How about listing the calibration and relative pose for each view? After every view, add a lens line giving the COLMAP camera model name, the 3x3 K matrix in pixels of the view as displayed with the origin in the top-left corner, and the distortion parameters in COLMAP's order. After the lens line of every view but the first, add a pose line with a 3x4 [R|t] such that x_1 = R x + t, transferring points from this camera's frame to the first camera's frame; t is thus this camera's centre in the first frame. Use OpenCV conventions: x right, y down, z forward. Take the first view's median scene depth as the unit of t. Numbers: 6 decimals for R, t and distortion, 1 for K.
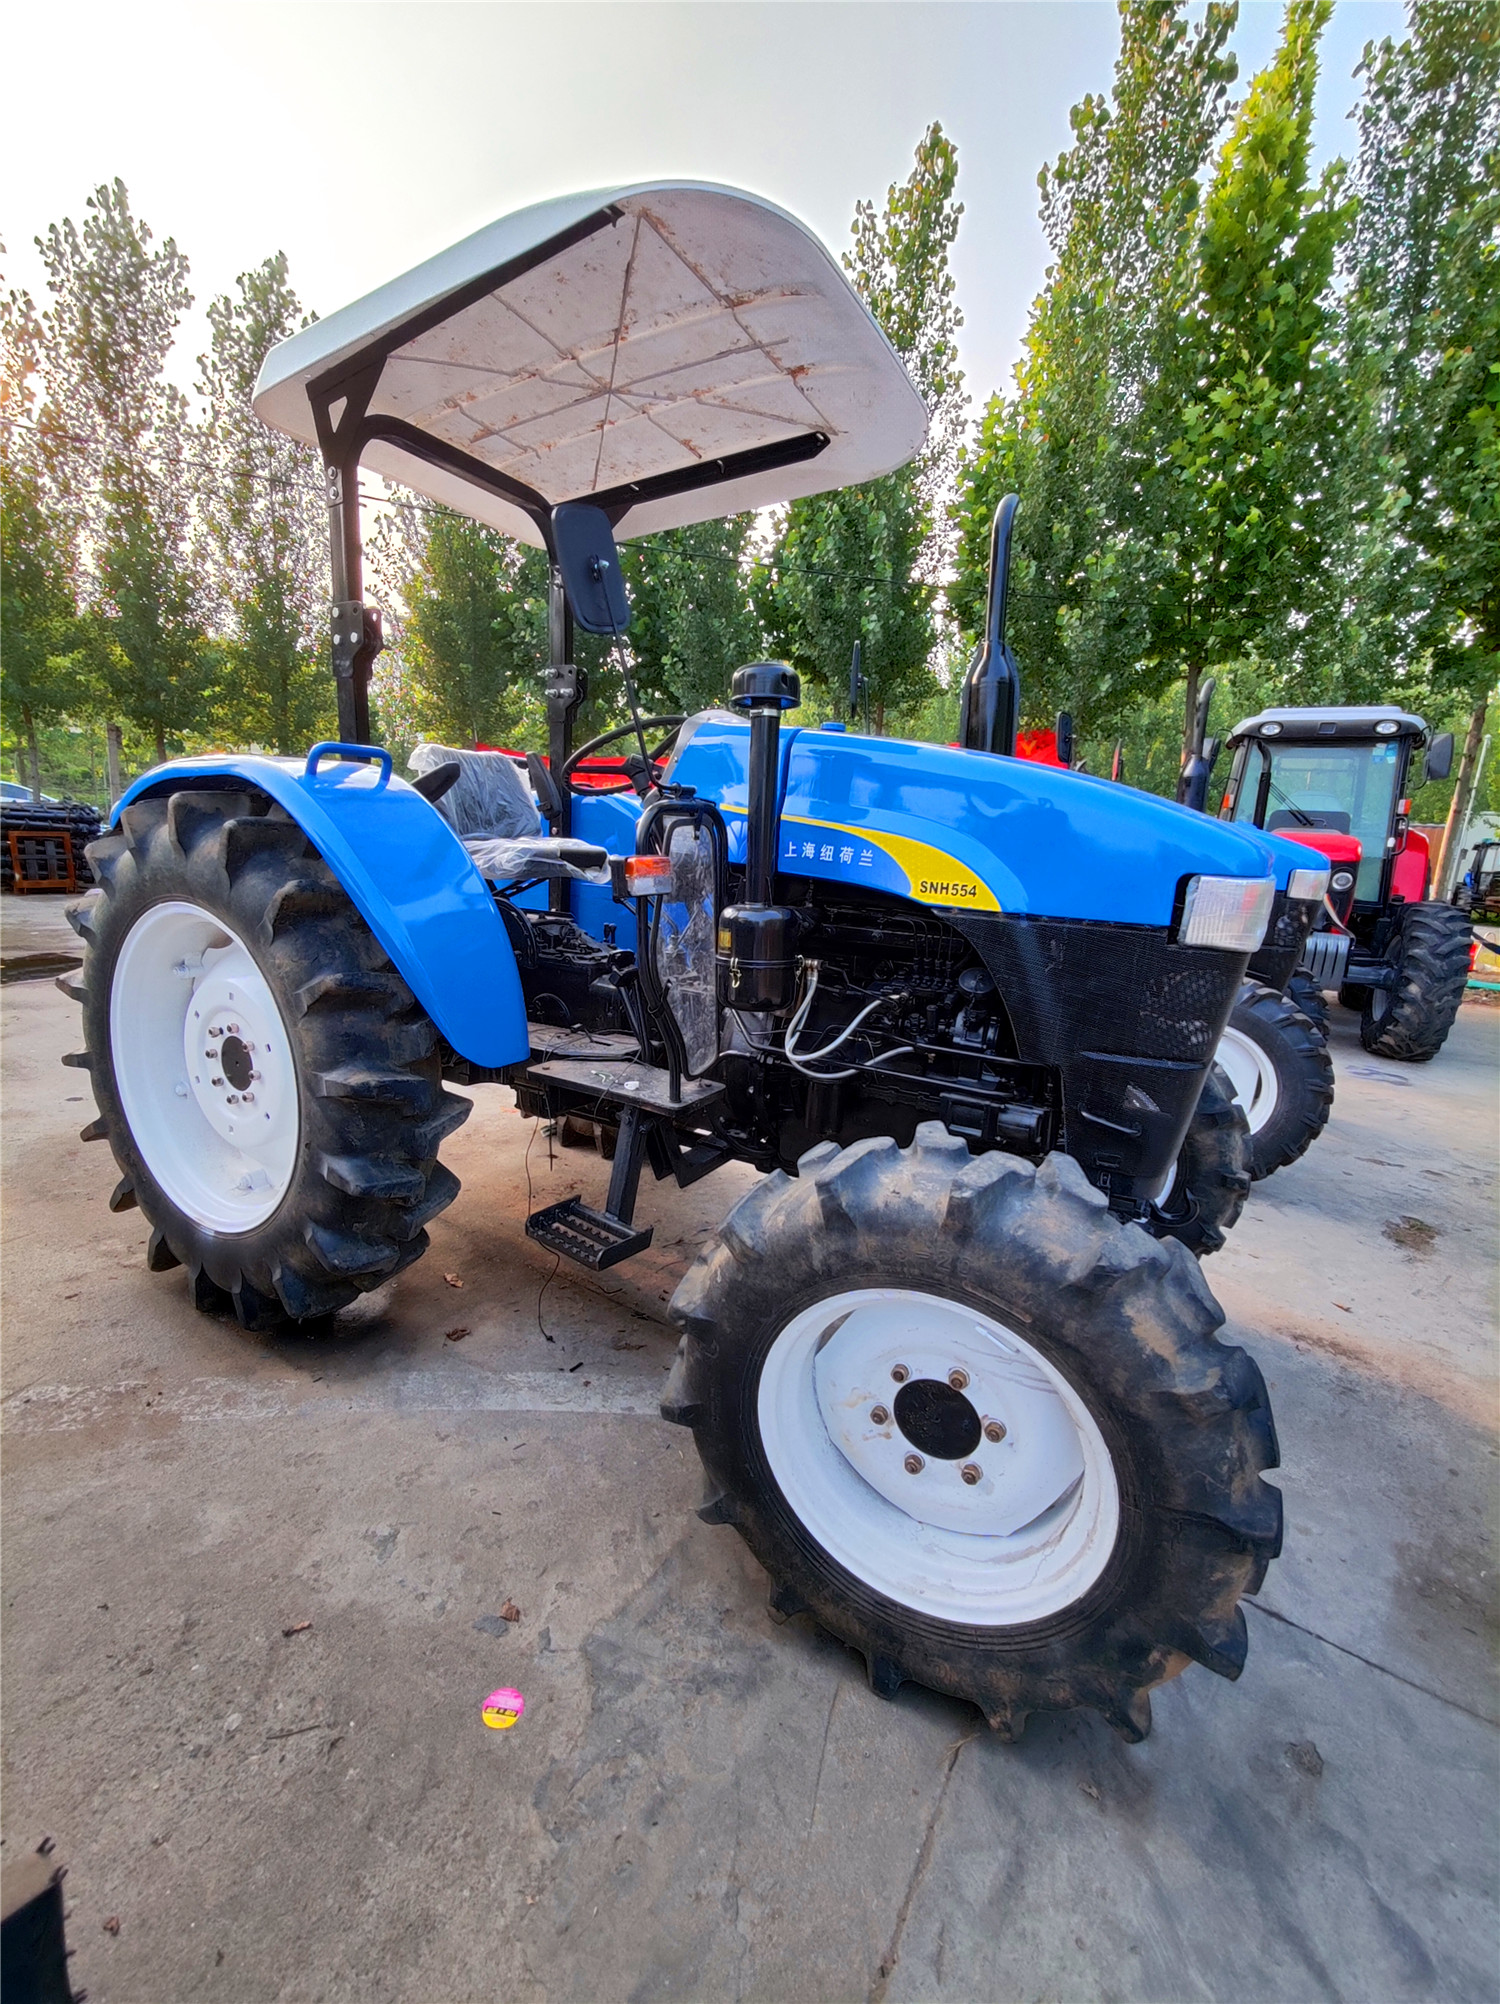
lens RADIAL K [[815.7, 0, 746.5], [0, 815.7, 1000.7], [0, 0, 1]] dist [0.003925, 0.000787]
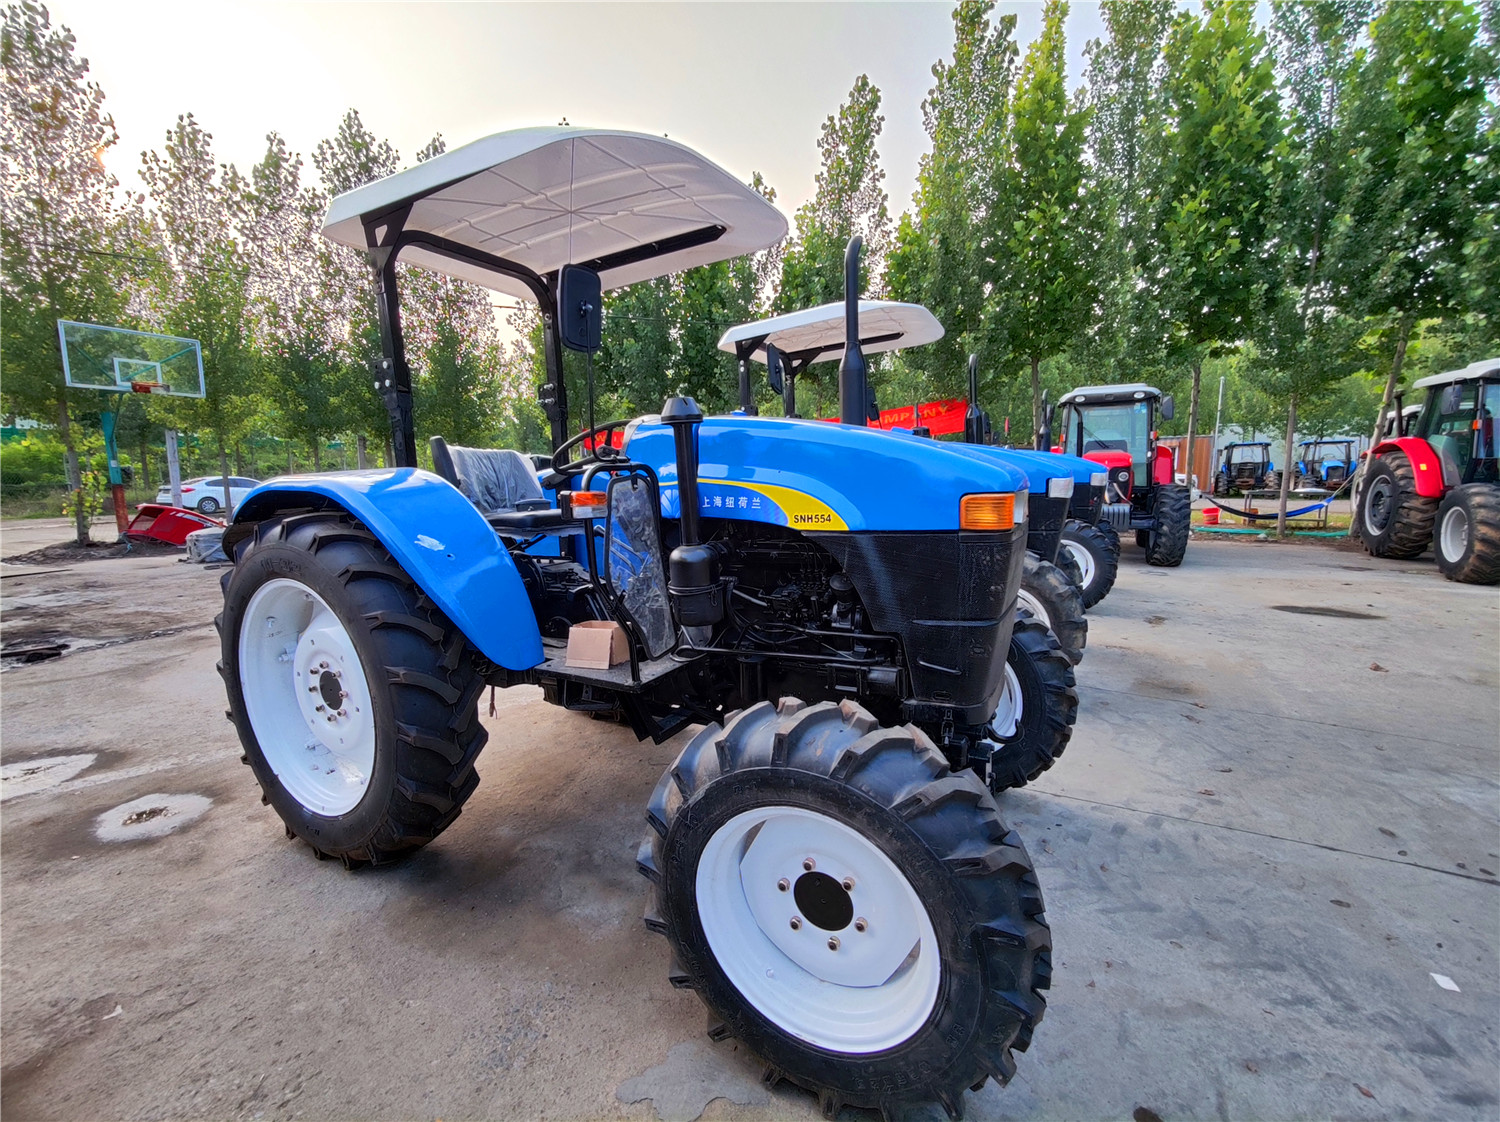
lens RADIAL K [[610.6, 0, 749.1], [0, 610.6, 559.4], [0, 0, 1]] dist [0.003925, 0.000787]
pose [[0.996074, -0.080410, 0.037027, -0.154936], [0.082562, 0.994730, -0.060787, 0.043734], [-0.031944, 0.063605, 0.997464, -0.277846]]
